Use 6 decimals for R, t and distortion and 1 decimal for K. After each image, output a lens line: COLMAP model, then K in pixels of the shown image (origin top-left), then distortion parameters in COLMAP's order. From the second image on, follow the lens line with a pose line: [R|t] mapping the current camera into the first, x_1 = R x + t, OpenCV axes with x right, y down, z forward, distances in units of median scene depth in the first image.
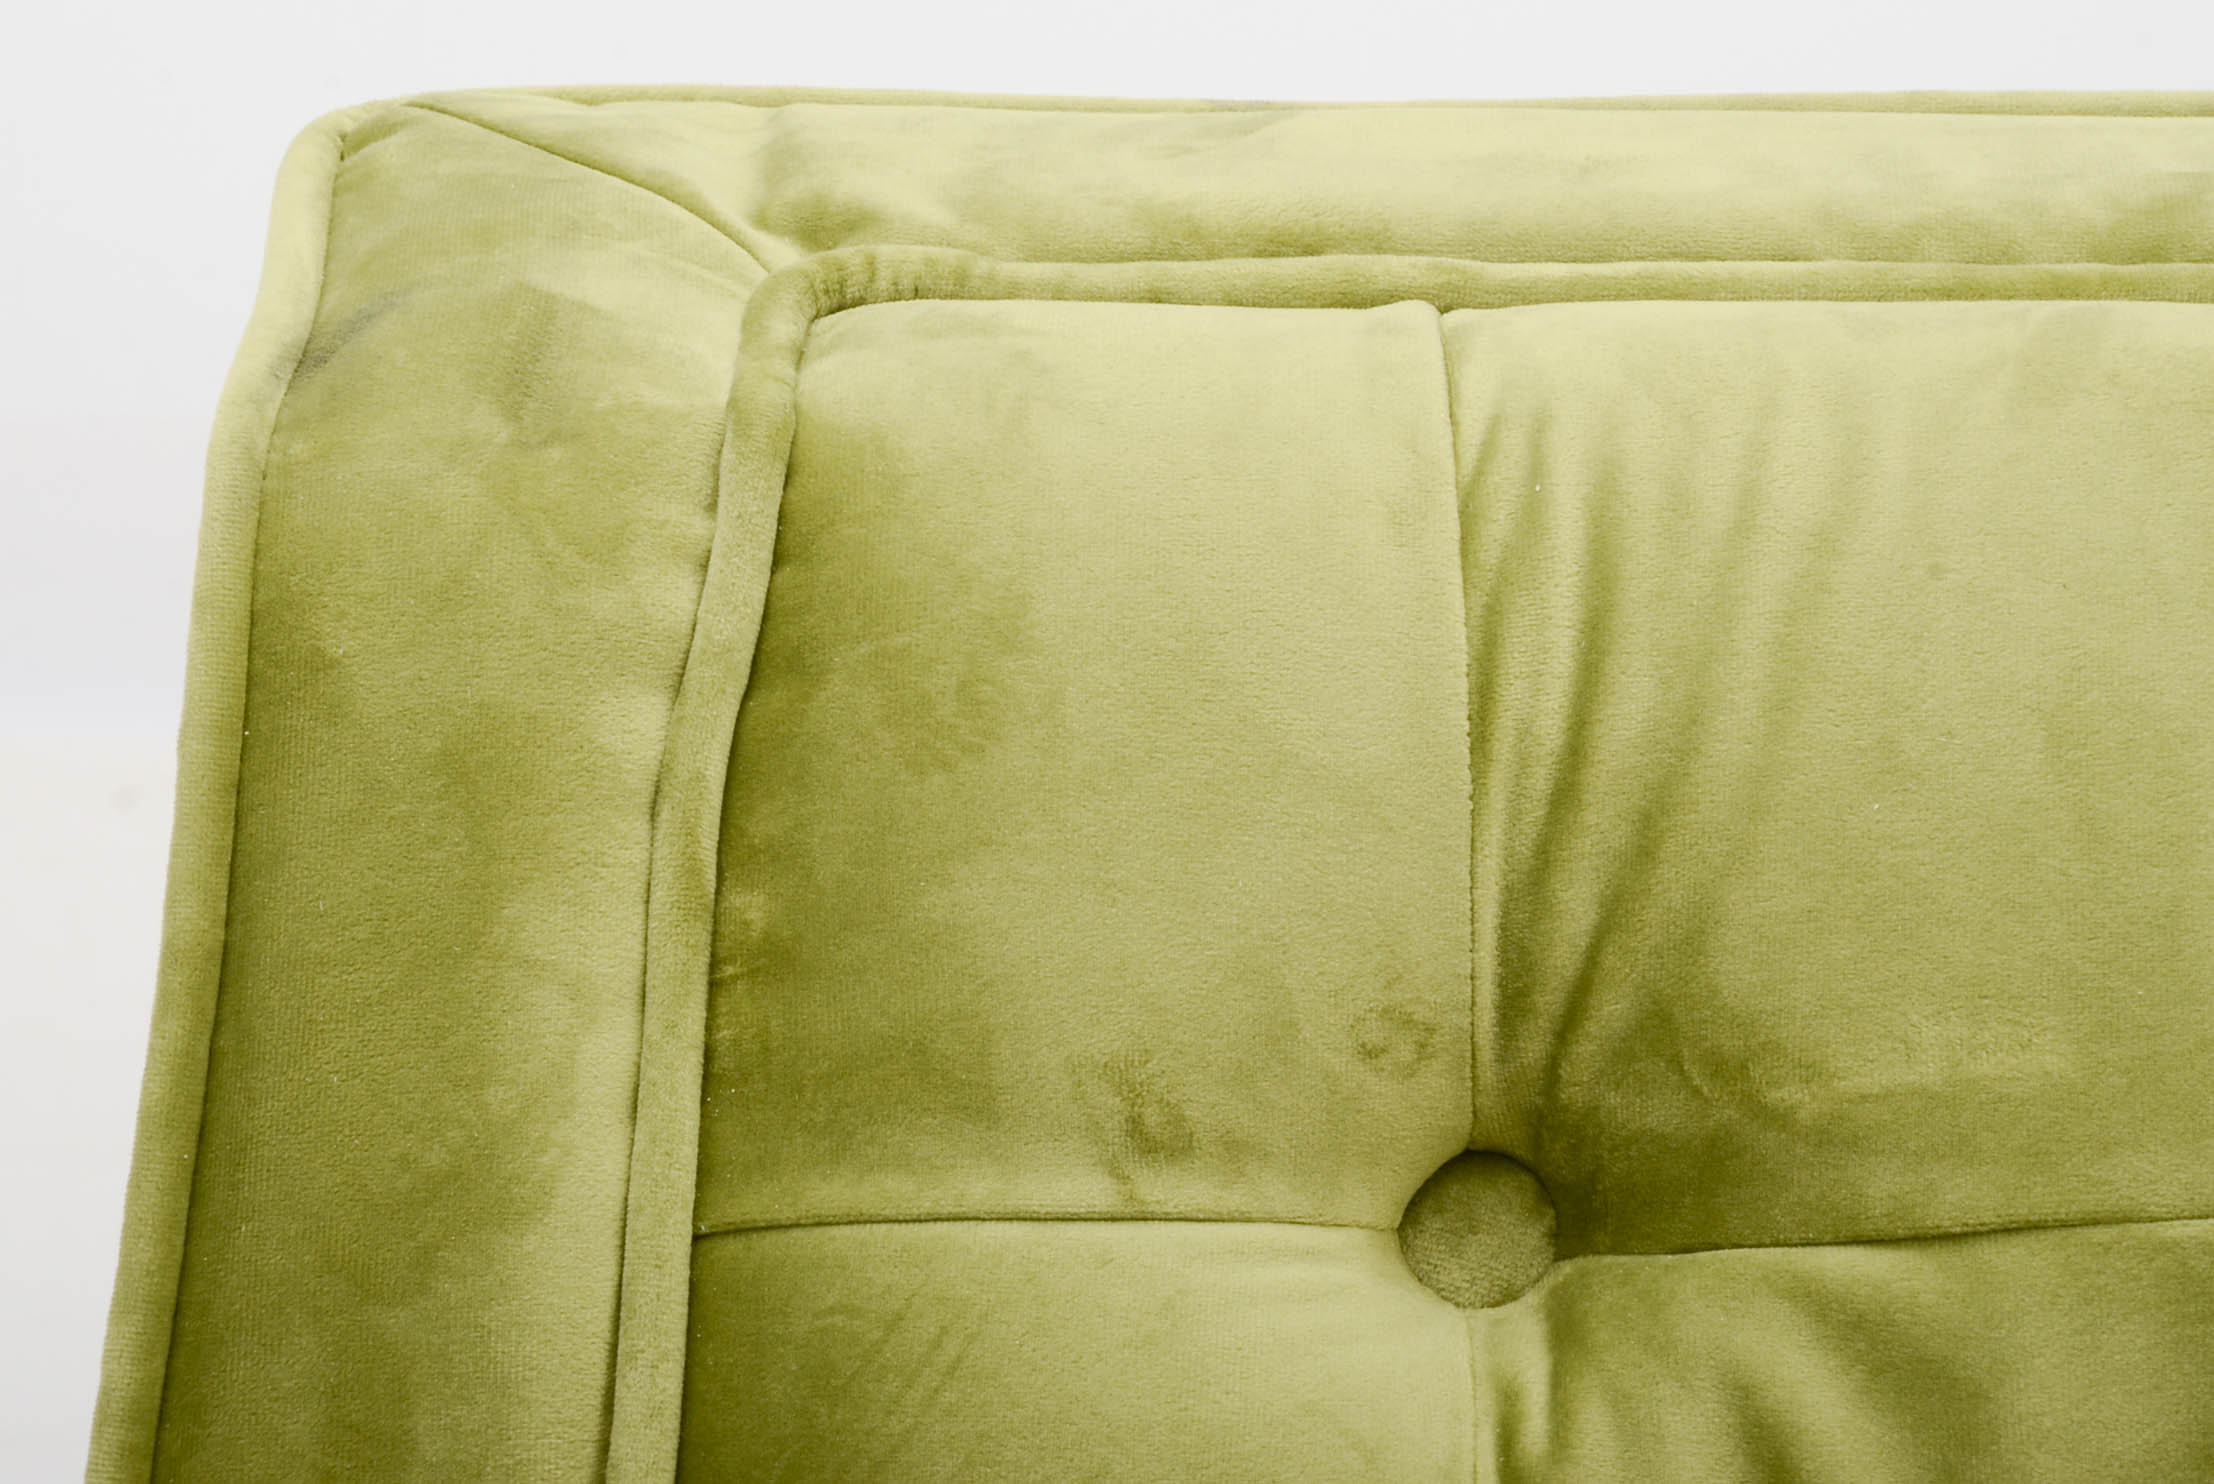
lens RADIAL K [[9758.7, 0, 1003.9], [0, 9758.7, 750.4], [0, 0, 1]] dist [1.087617, 0.000000]
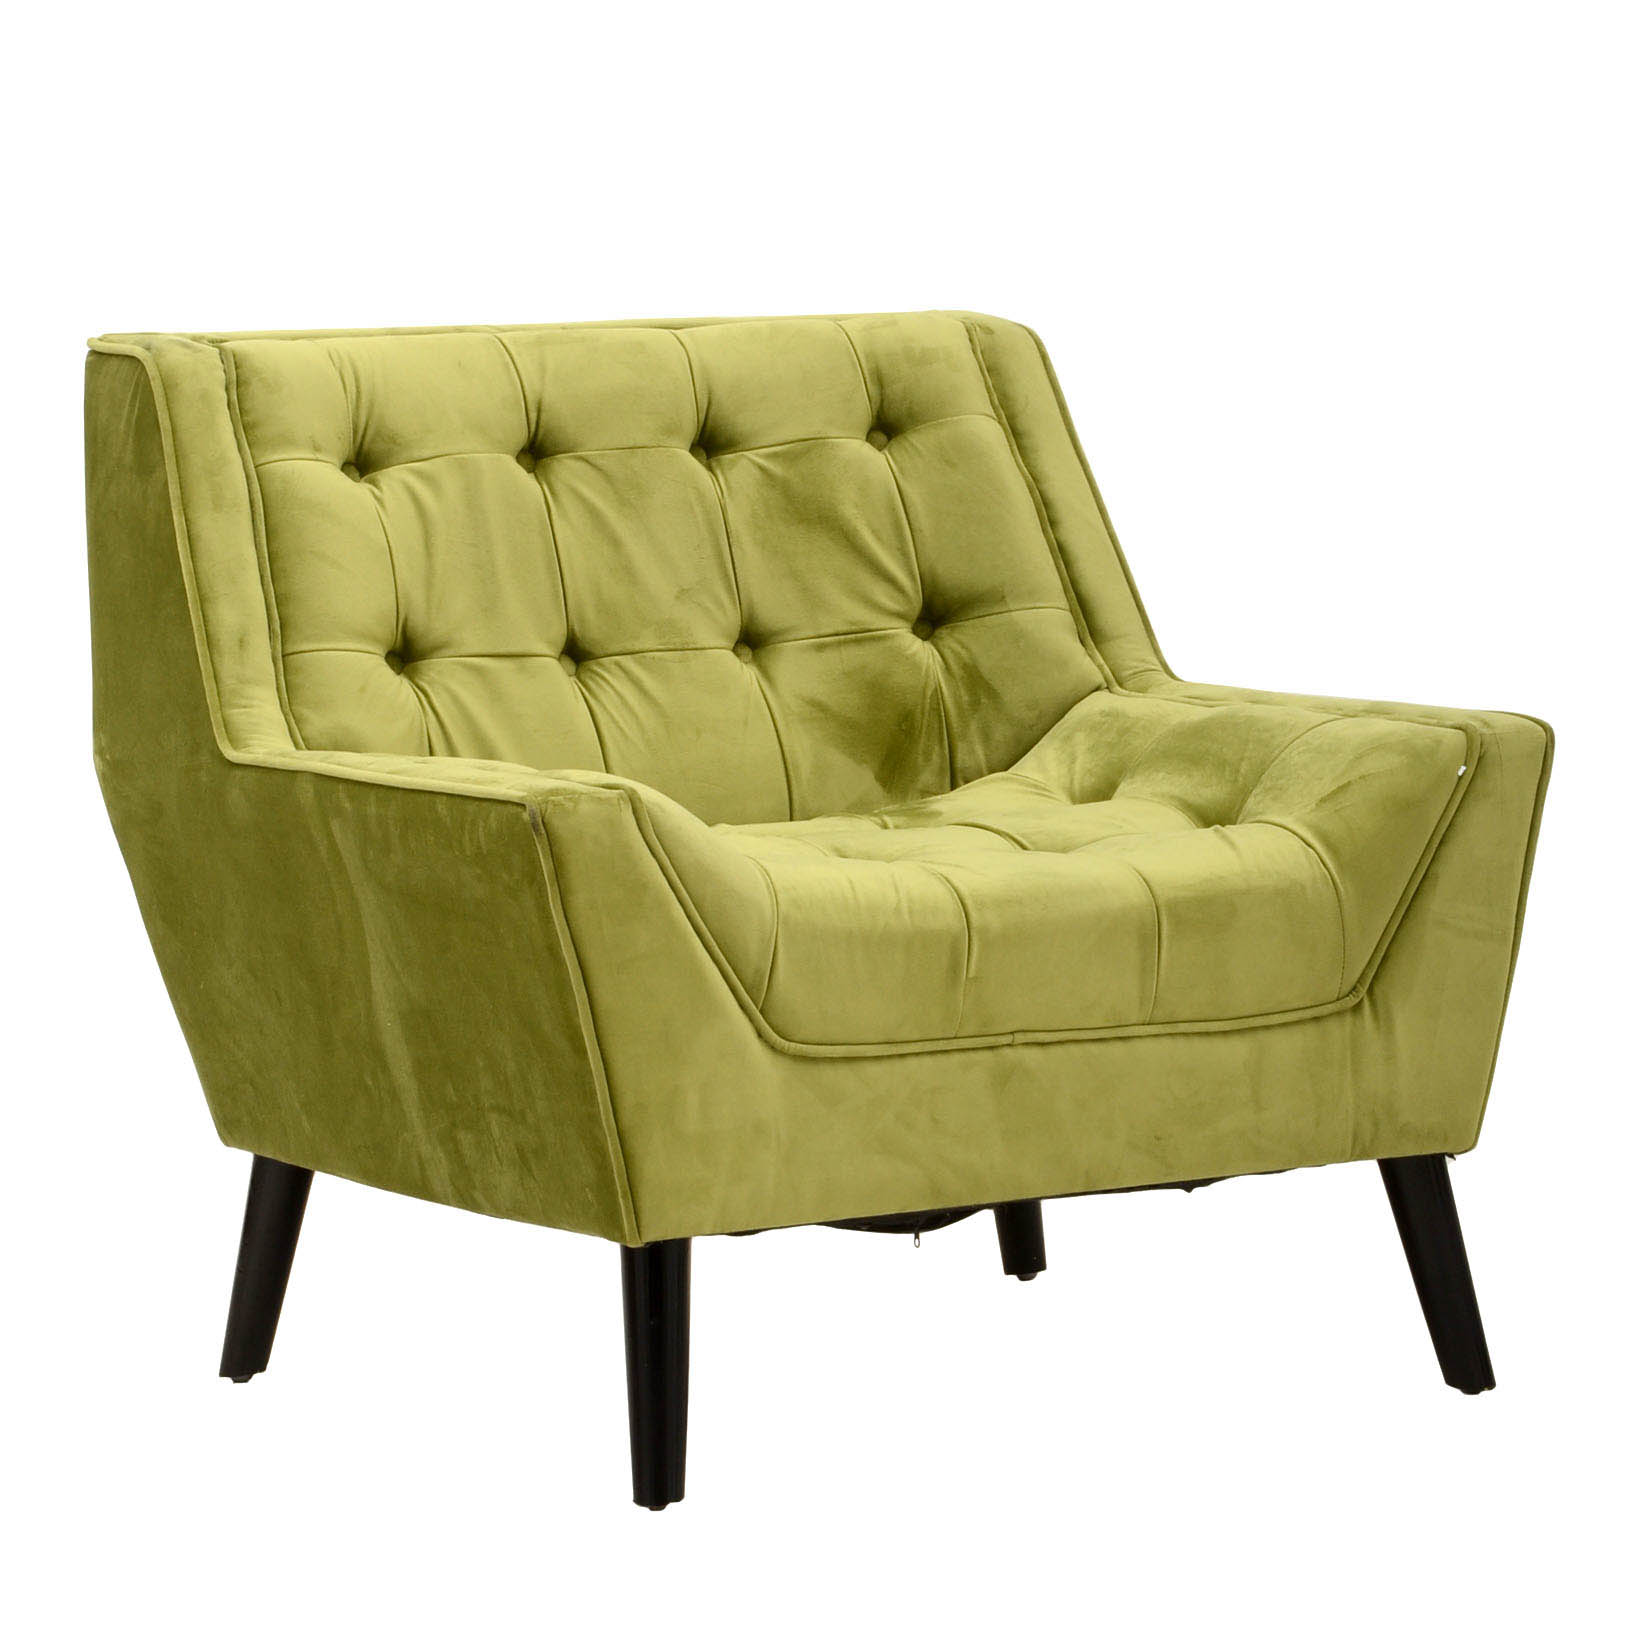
lens RADIAL K [[6529.3, 0, 808.3], [0, 6529.3, 811.2], [0, 0, 1]] dist [0.502382, 0.000000]
pose [[0.831041, -0.069529, 0.551849, -2.036752], [0.211417, 0.957176, -0.197780, 1.147760], [-0.514465, 0.281034, 0.810152, -2.474214]]
